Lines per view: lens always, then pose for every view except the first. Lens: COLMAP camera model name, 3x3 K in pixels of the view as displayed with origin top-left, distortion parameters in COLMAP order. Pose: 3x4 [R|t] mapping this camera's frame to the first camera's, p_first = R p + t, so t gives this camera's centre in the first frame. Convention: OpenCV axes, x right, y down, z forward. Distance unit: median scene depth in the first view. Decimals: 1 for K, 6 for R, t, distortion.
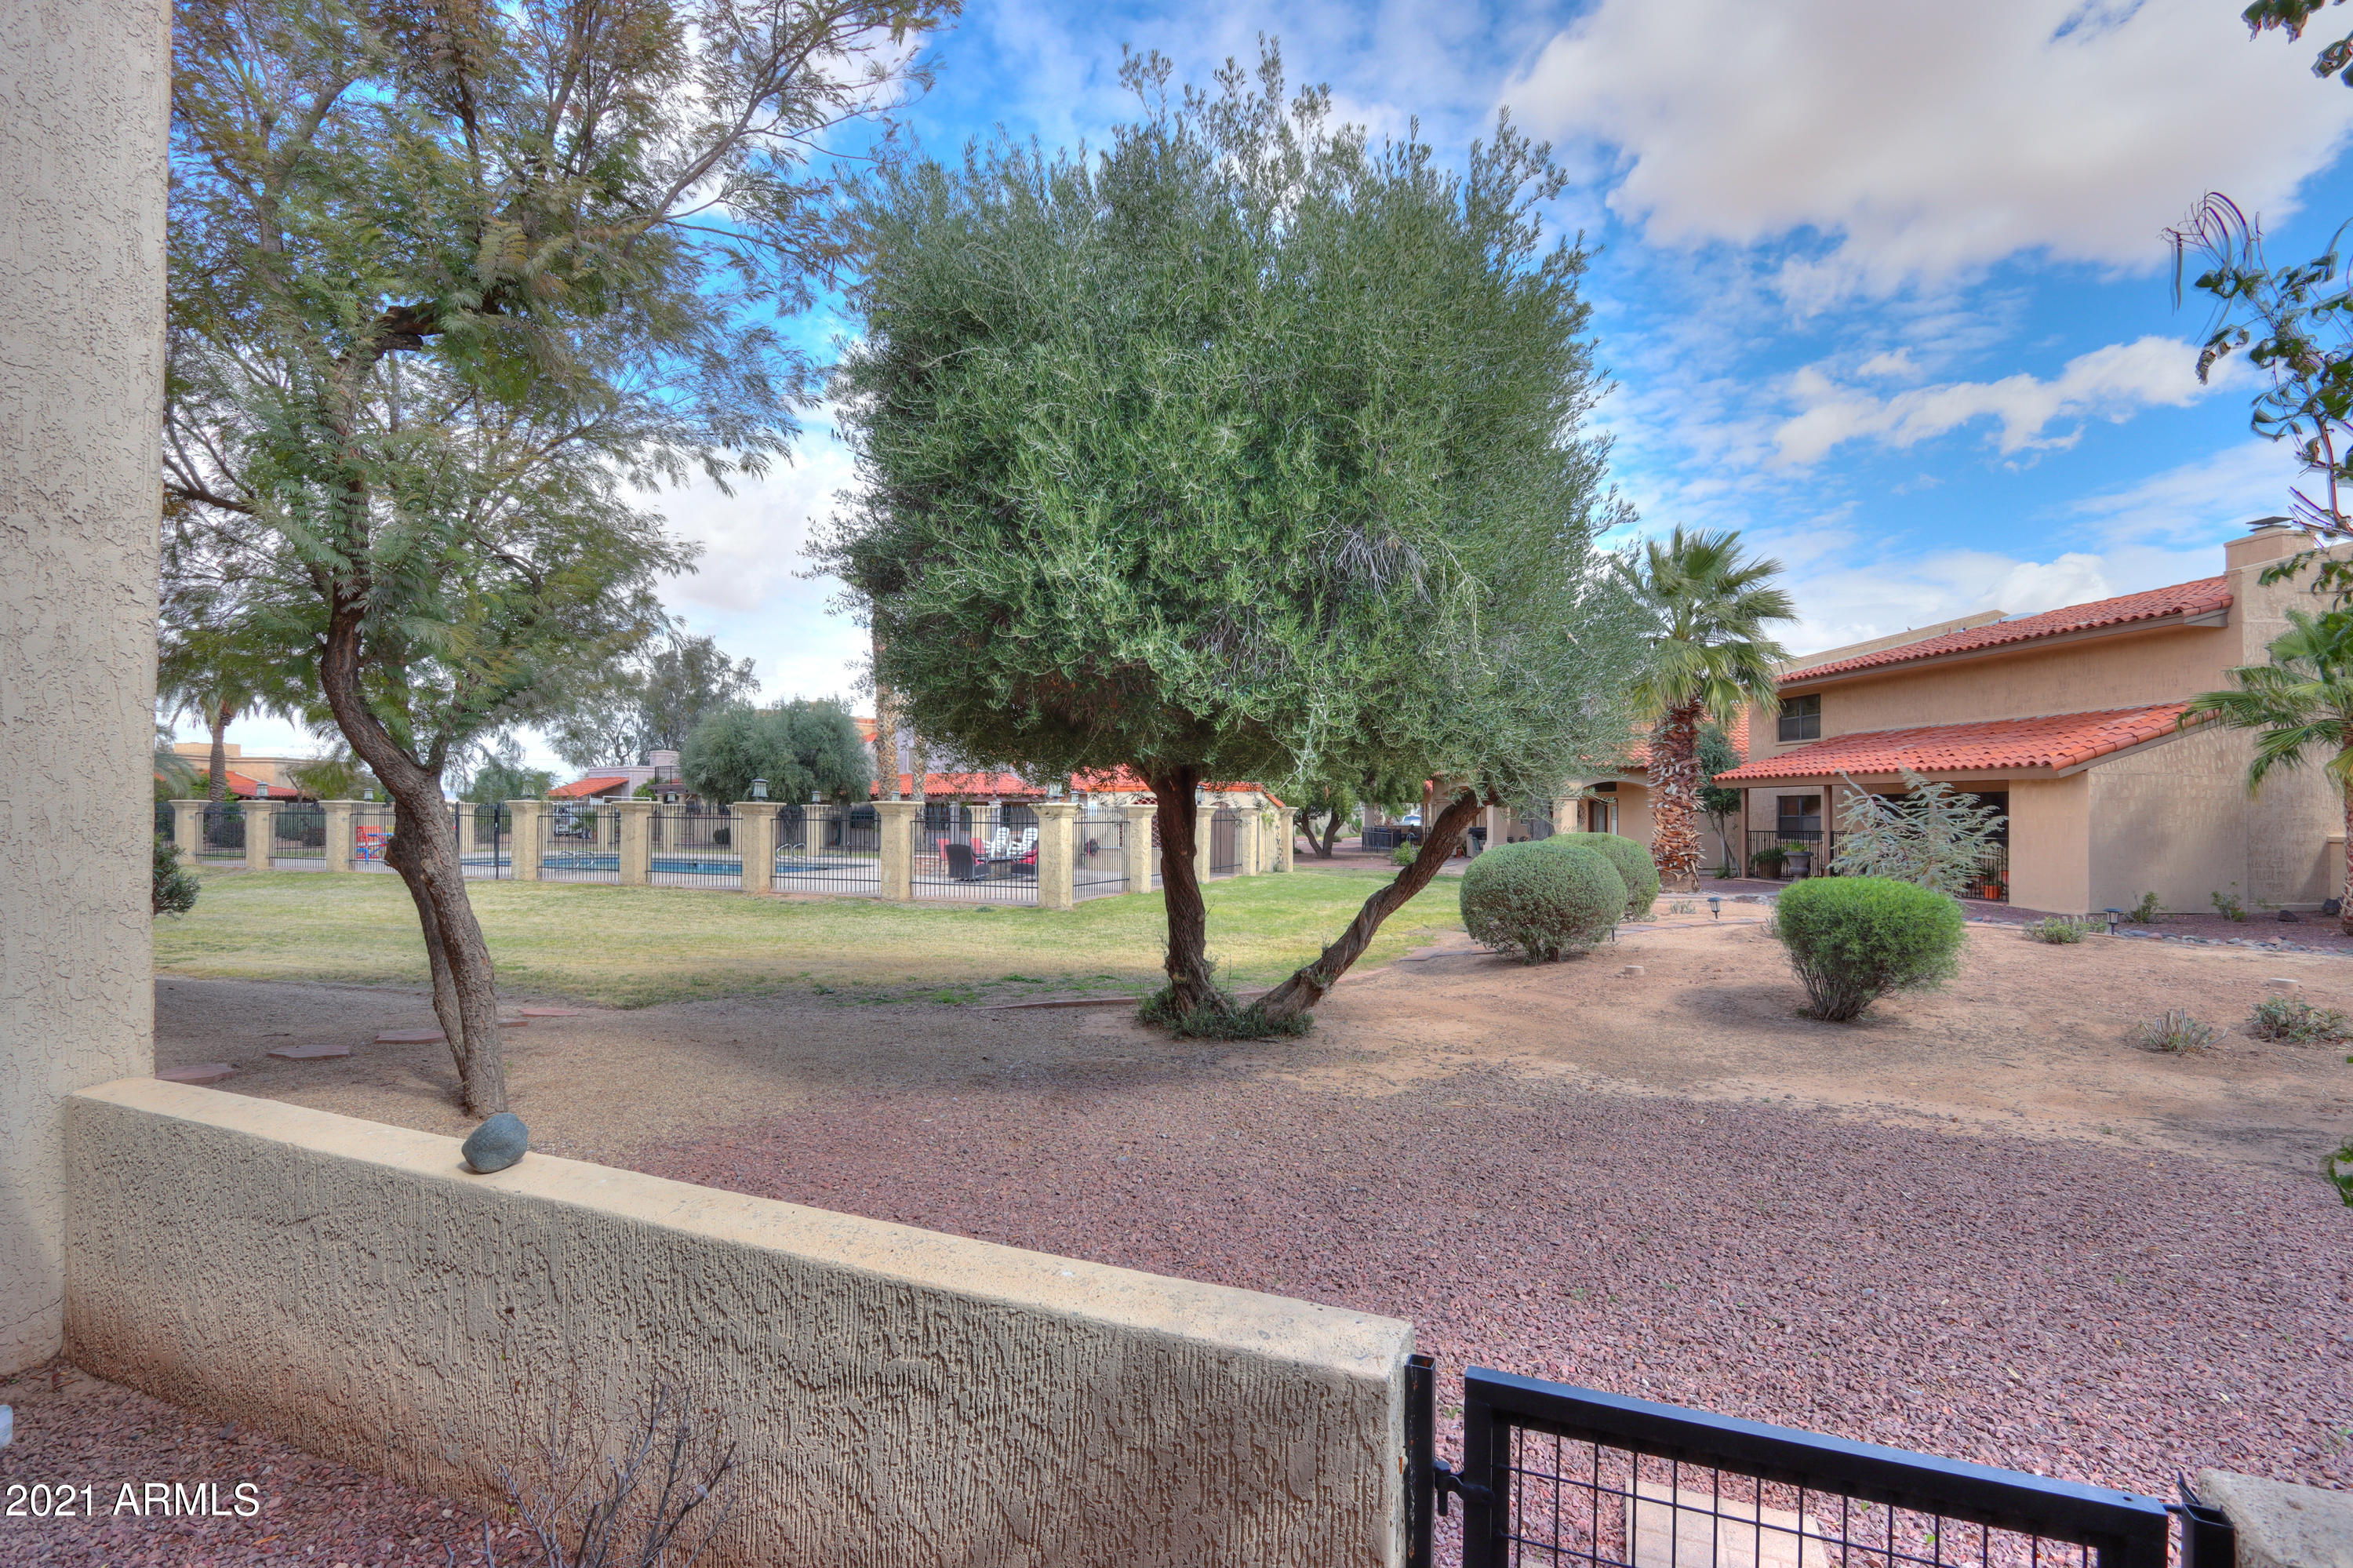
lens RADIAL K [[1118.1, 0, 1176.1], [0, 1118.1, 800.5], [0, 0, 1]] dist [-0.007898, 0.001787]
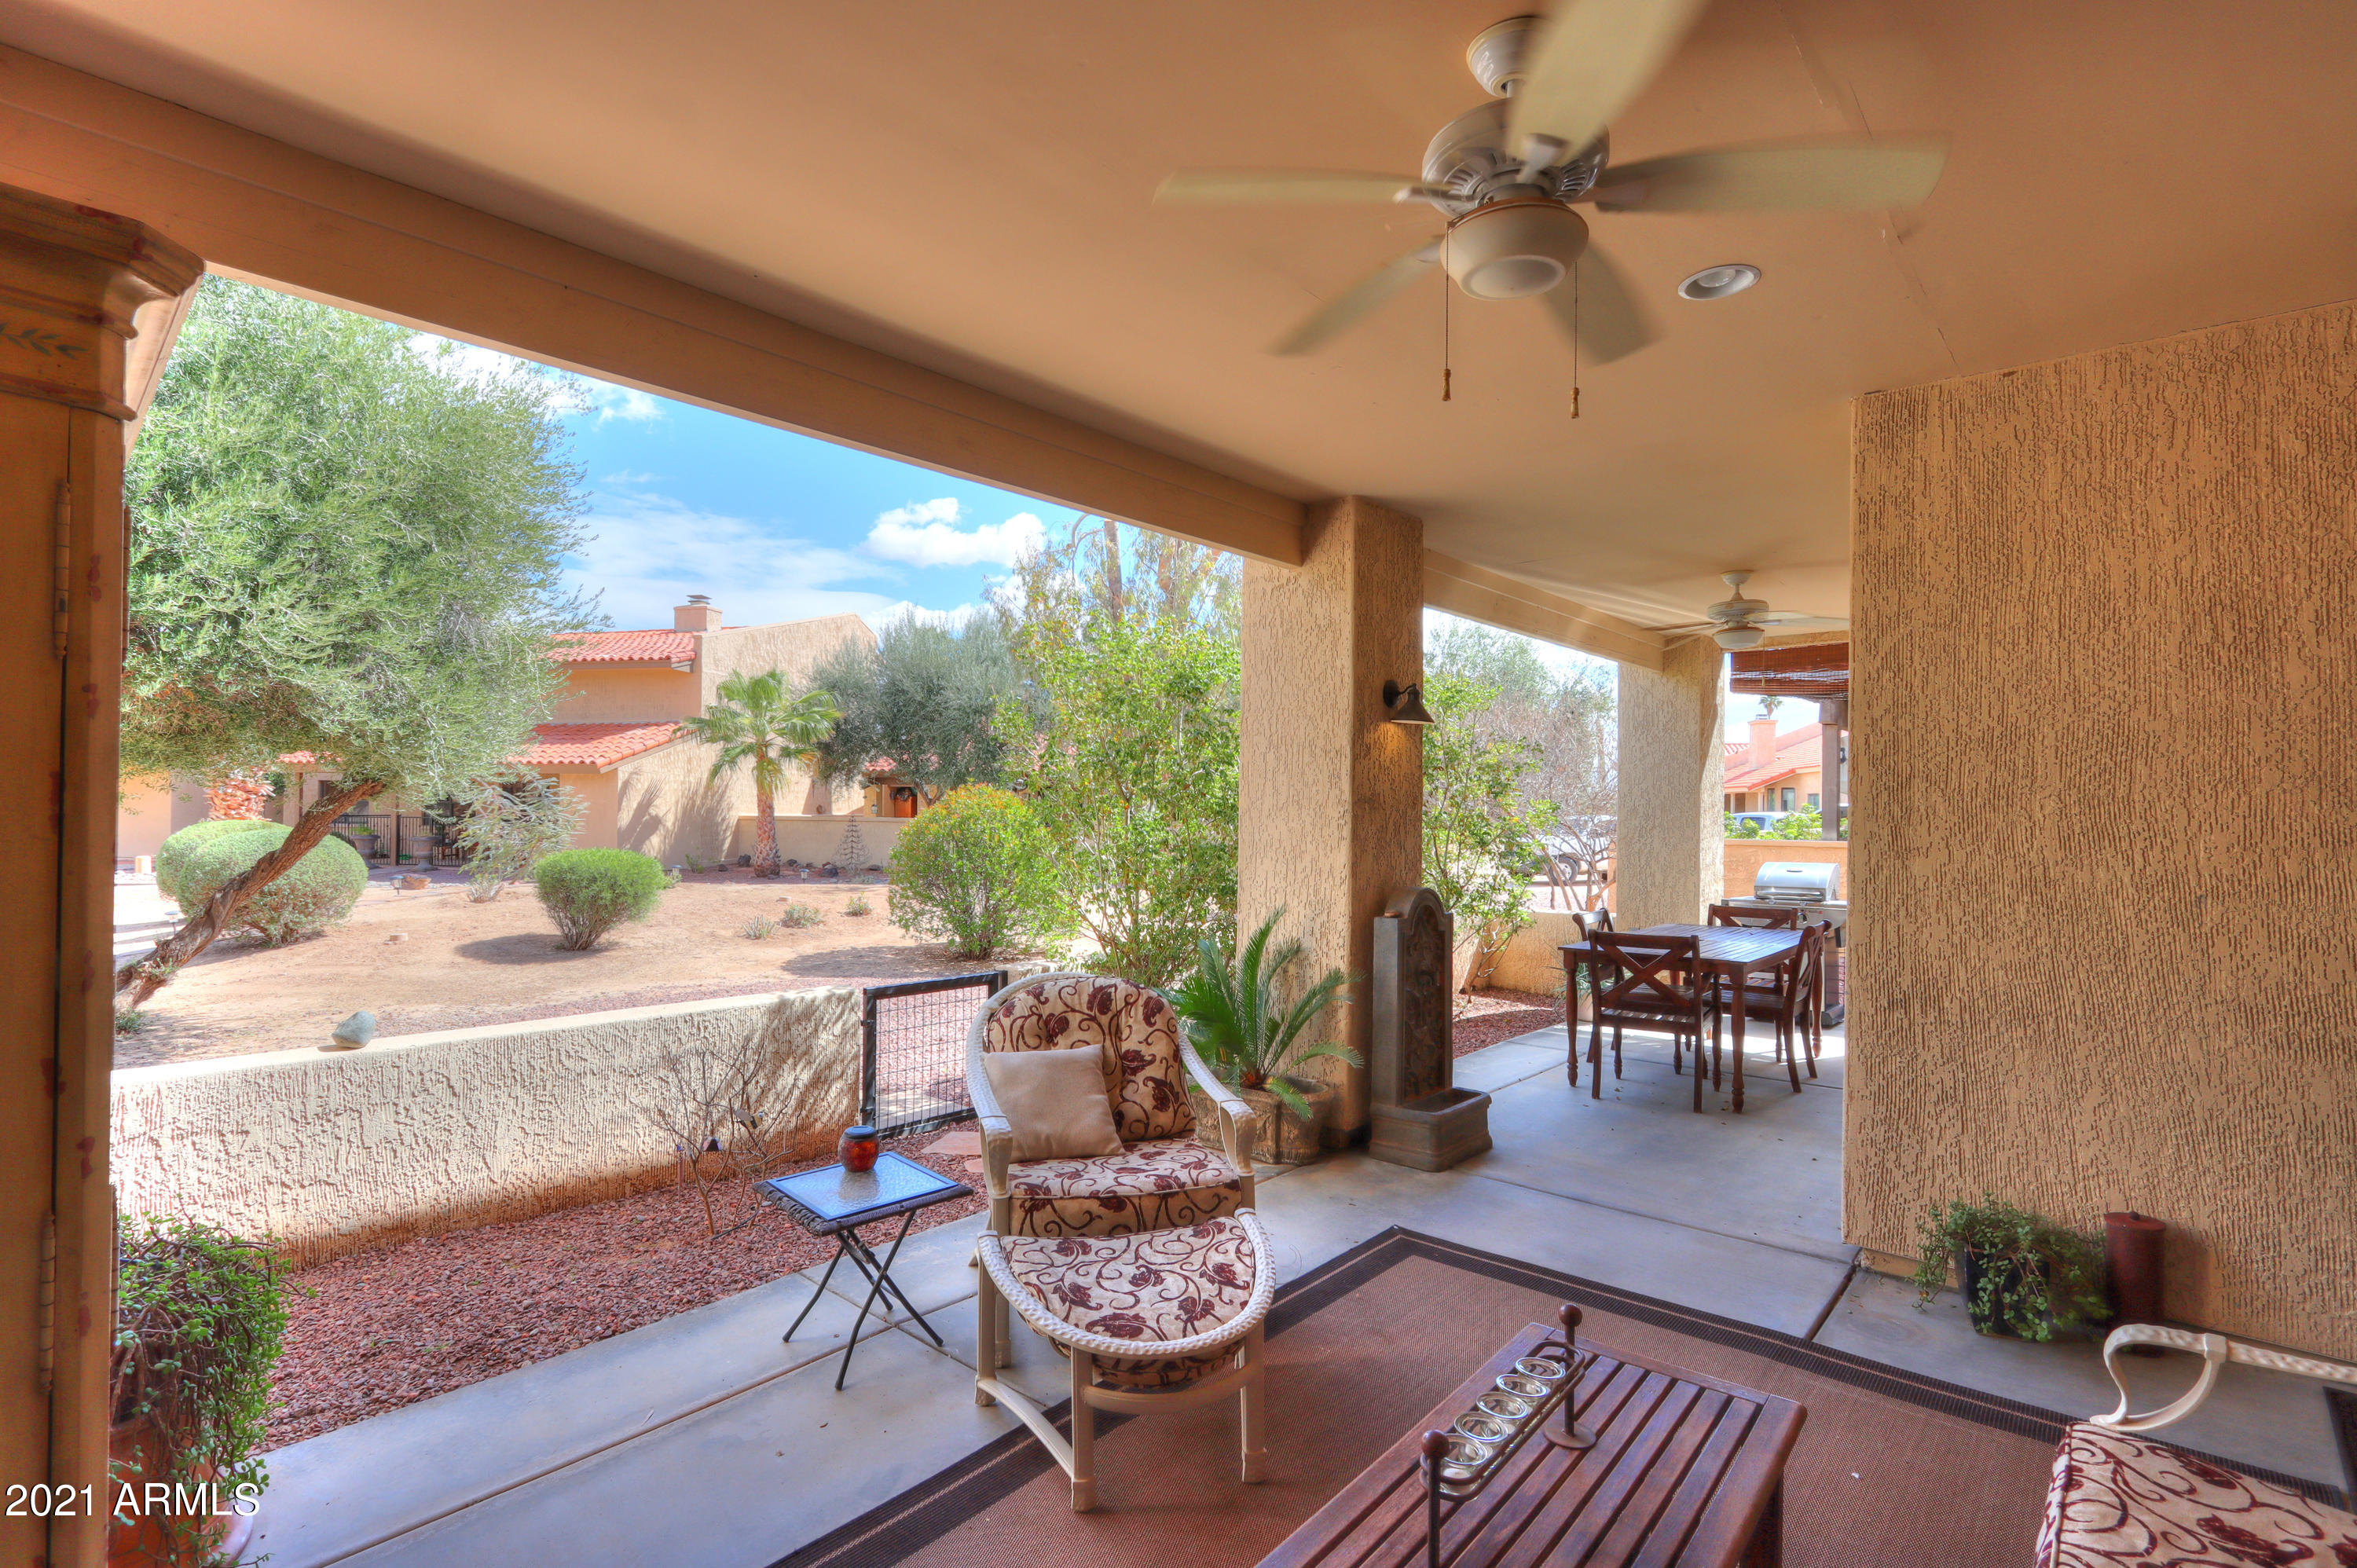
lens RADIAL K [[1119.9, 0, 1138.9], [0, 1119.9, 806.1], [0, 0, 1]] dist [-0.007898, 0.001787]
pose [[0.356970, -0.005896, 0.934097, -0.365532], [-0.014631, 0.999822, 0.011902, -0.010949], [-0.934001, -0.017915, 0.356821, -0.132769]]
